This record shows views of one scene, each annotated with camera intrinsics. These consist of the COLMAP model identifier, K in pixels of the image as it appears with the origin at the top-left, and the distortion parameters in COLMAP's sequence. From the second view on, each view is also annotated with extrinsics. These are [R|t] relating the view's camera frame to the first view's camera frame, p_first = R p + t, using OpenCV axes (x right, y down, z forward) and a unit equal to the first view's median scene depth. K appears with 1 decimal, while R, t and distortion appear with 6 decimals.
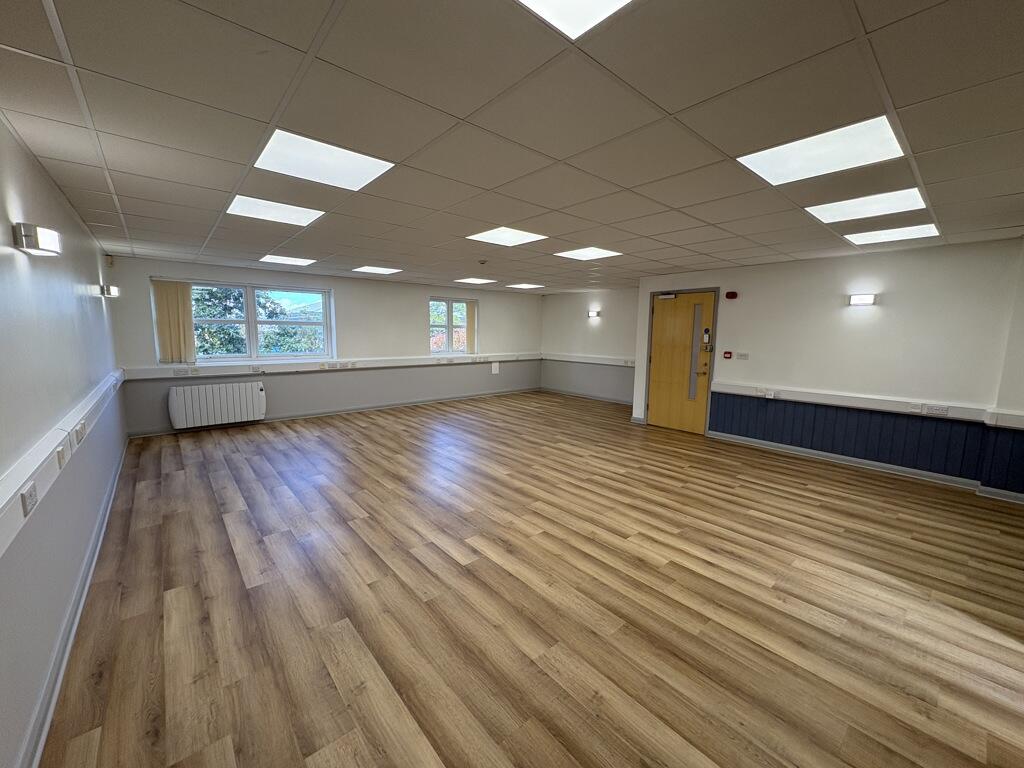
lens RADIAL K [[408.0, 0, 510.8], [0, 408.0, 384.3], [0, 0, 1]] dist [0.001028, 0.000080]
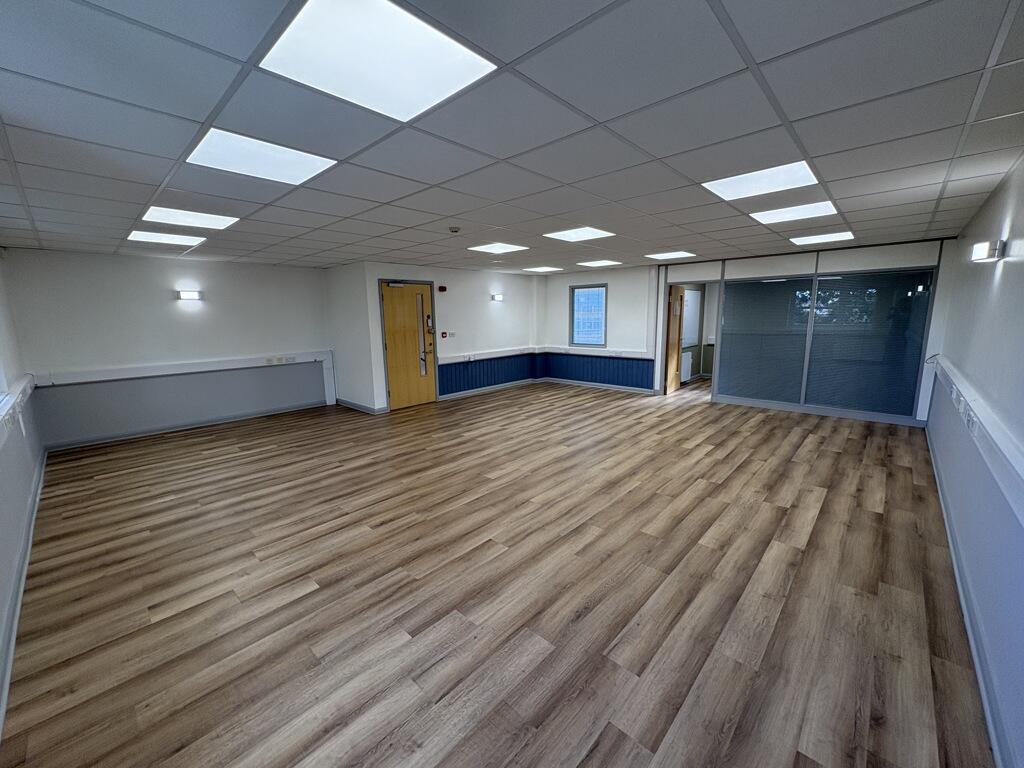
lens RADIAL K [[408.0, 0, 512.7], [0, 408.0, 383.8], [0, 0, 1]] dist [0.001028, 0.000080]
pose [[-0.116508, -0.176381, 0.977403, -0.995308], [0.144537, 0.970617, 0.192385, -0.173290], [-0.982616, 0.163686, -0.087591, 1.149167]]
